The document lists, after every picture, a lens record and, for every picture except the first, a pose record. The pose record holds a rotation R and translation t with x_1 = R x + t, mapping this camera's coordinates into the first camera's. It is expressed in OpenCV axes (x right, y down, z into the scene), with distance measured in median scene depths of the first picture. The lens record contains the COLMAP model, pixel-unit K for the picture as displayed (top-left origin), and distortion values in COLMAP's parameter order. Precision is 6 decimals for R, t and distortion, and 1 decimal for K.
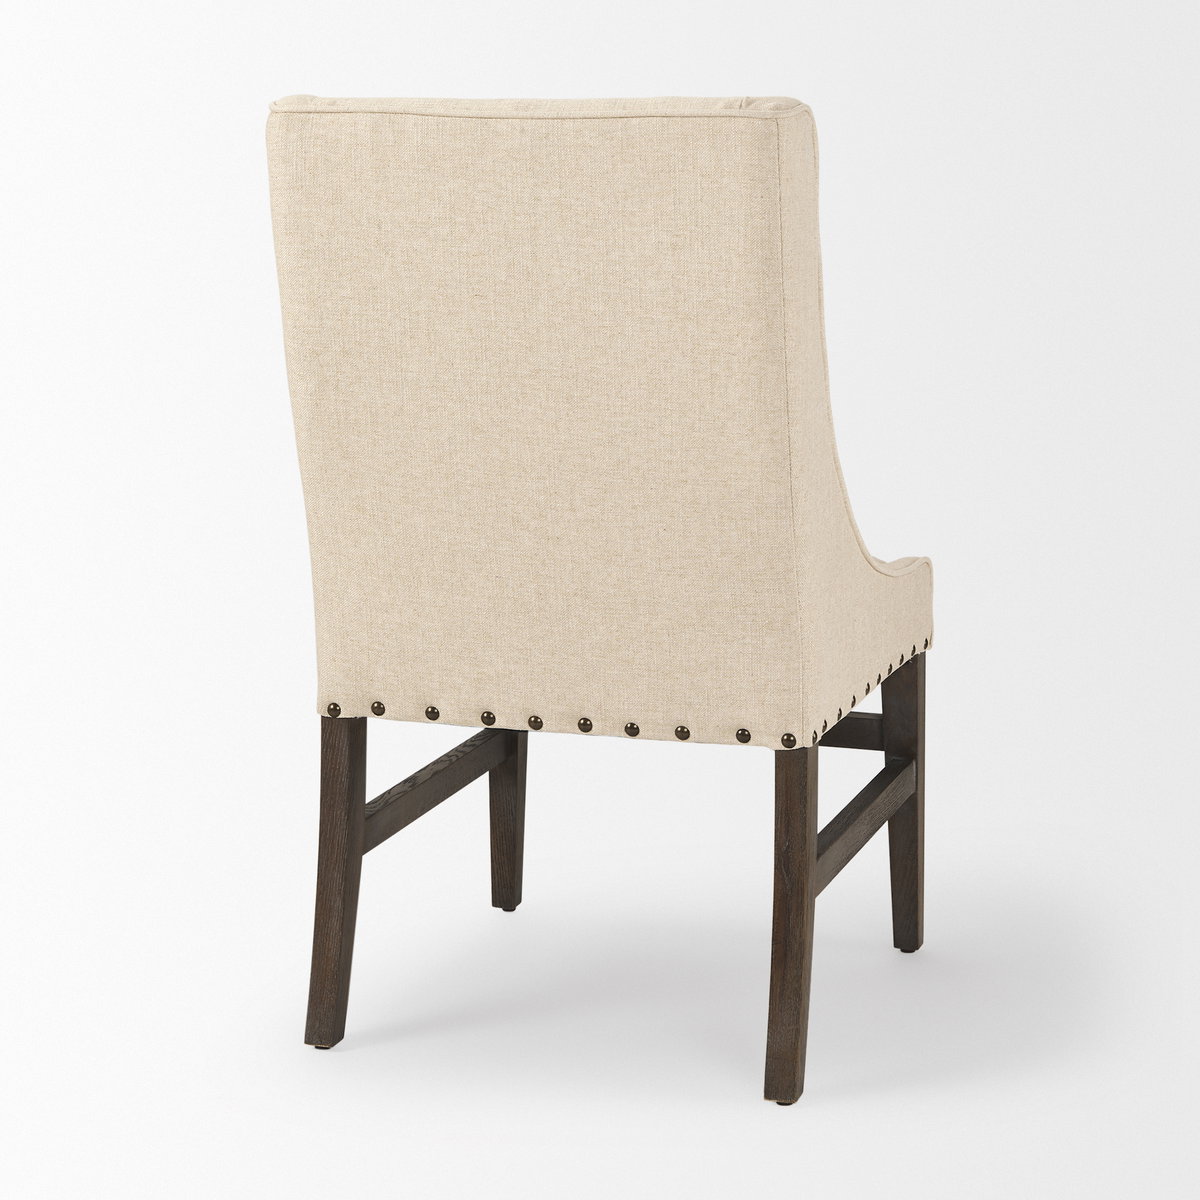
lens RADIAL K [[2546.3, 0, 599.9], [0, 2546.3, 364.8], [0, 0, 1]] dist [0.005497, -0.216679]
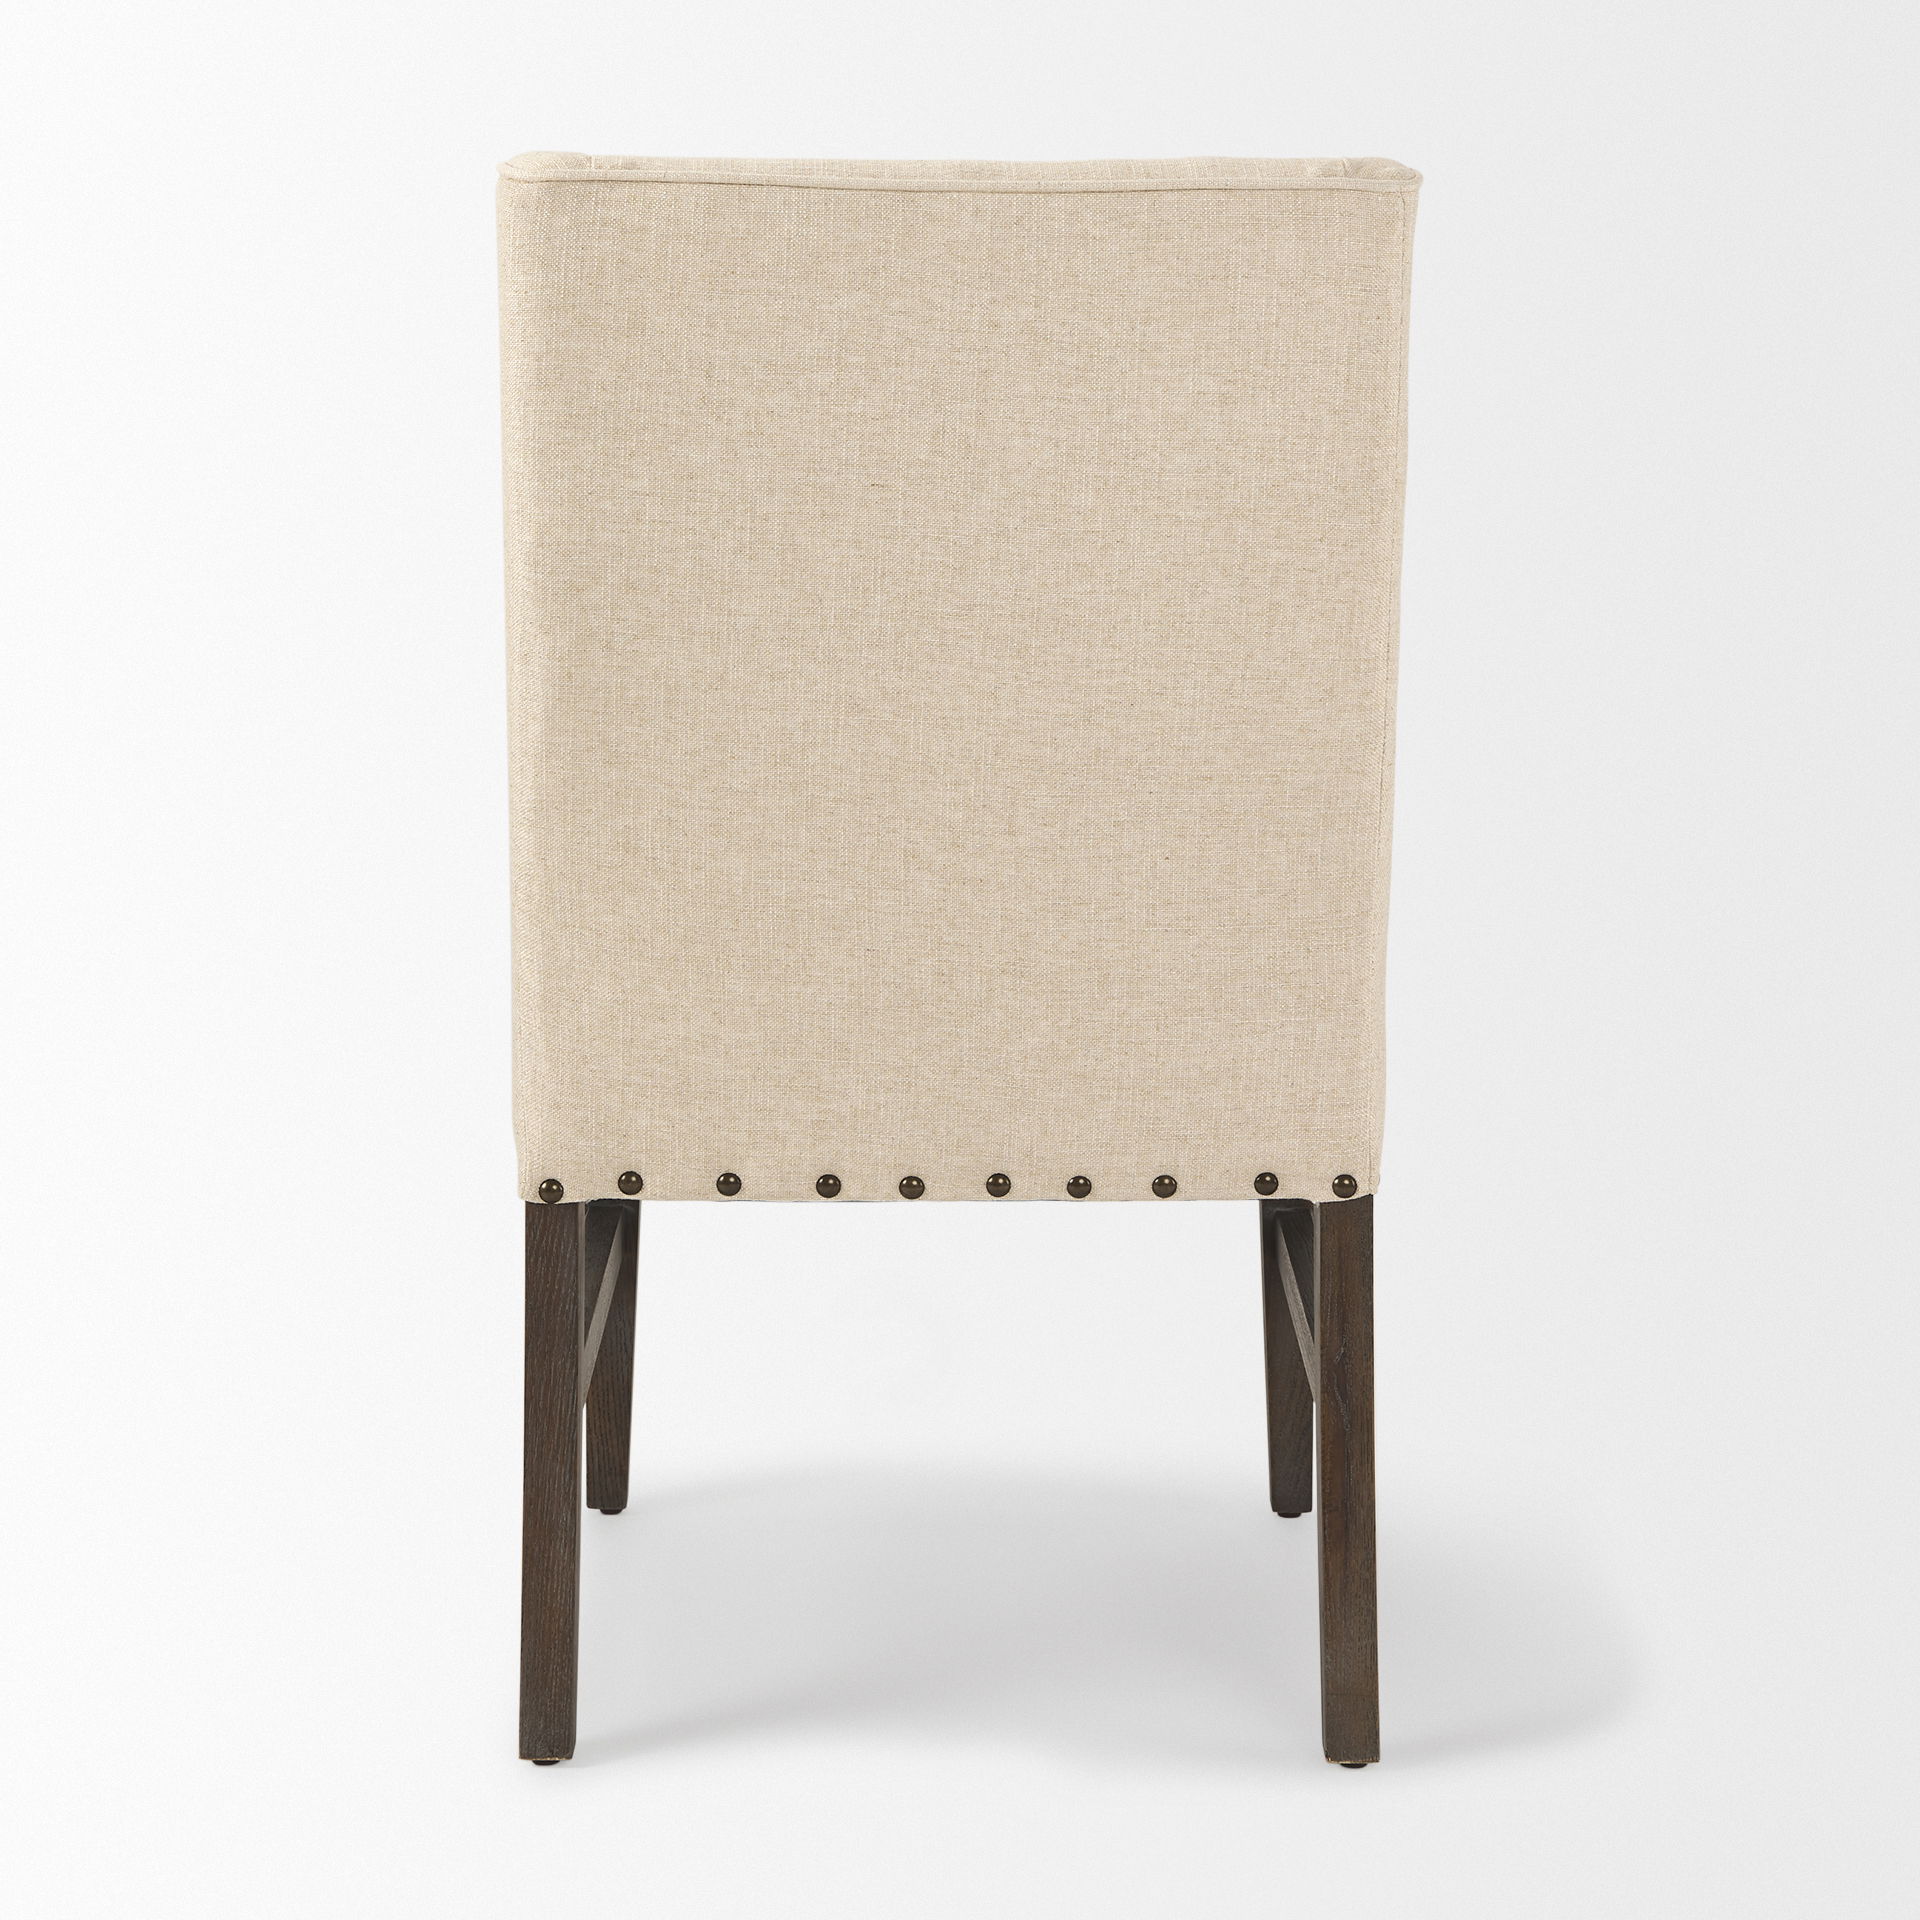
lens RADIAL K [[4074.1, 0, 959.8], [0, 4074.1, 583.8], [0, 0, 1]] dist [0.005497, -0.216679]
pose [[0.954550, -0.026212, 0.296897, -0.315051], [0.028095, 0.999603, -0.002075, -0.001244], [-0.296725, 0.010322, 0.954907, 0.069442]]
